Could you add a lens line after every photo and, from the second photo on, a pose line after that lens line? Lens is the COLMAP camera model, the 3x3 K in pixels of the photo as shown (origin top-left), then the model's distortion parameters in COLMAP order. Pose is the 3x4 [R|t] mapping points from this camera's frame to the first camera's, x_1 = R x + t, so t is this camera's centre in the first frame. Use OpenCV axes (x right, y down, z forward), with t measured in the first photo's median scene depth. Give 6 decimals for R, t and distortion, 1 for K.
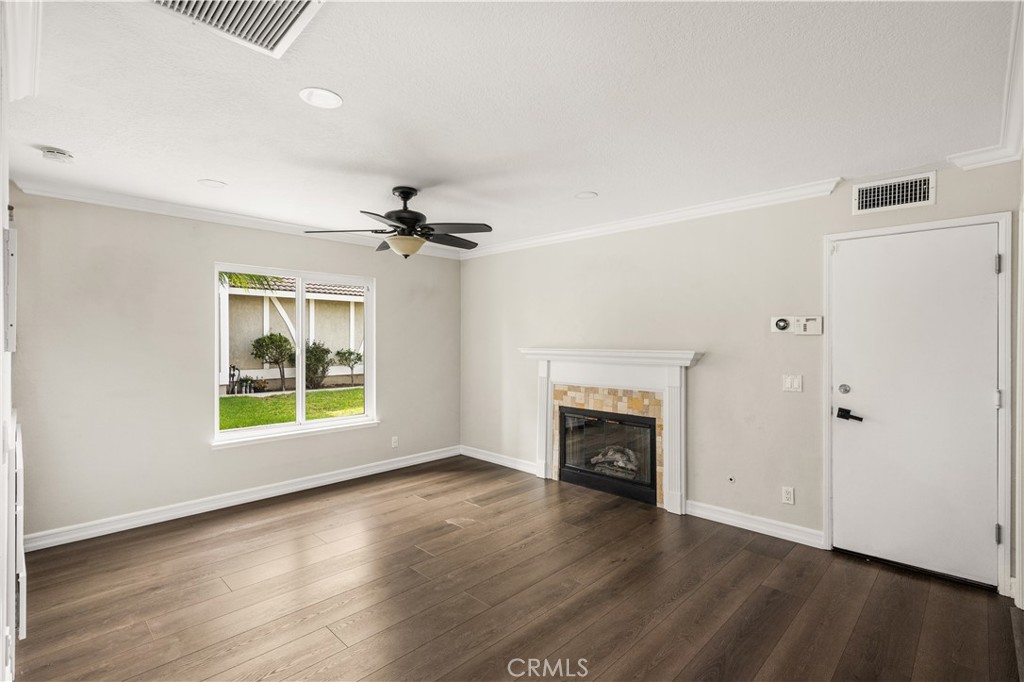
lens RADIAL K [[469.8, 0, 520.1], [0, 469.8, 341.5], [0, 0, 1]] dist [0.001362, -0.000620]
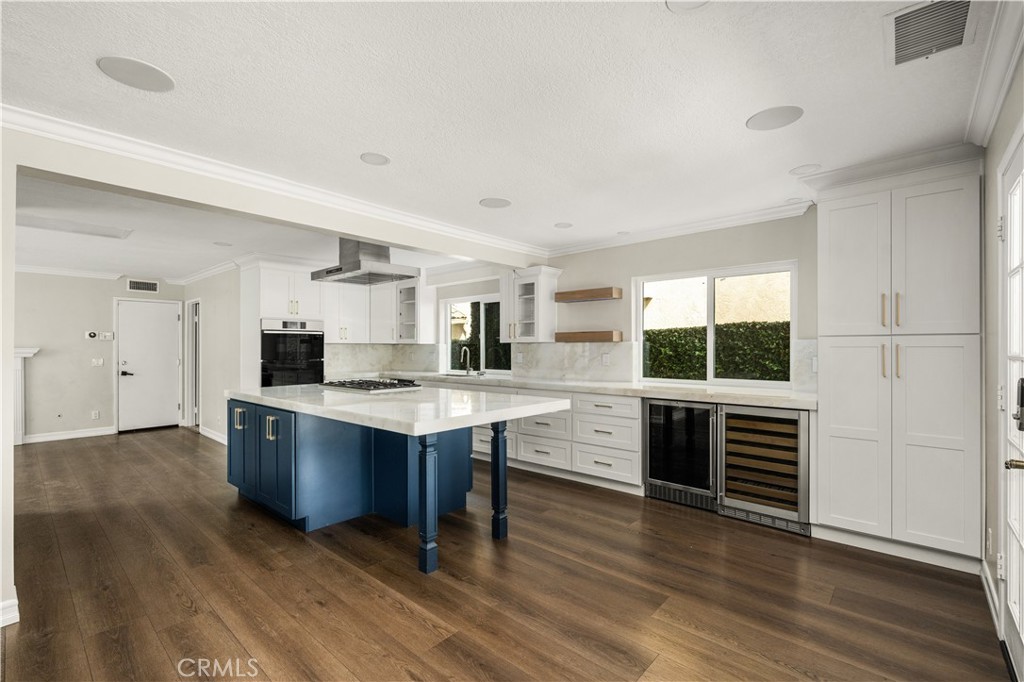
lens RADIAL K [[454.8, 0, 510.8], [0, 454.8, 349.1], [0, 0, 1]] dist [0.003430, 0.000020]
pose [[-0.037748, -0.009996, 0.999237, -1.278702], [0.001836, 0.999948, 0.010072, 0.008472], [-0.999286, 0.002215, -0.037728, -0.658187]]
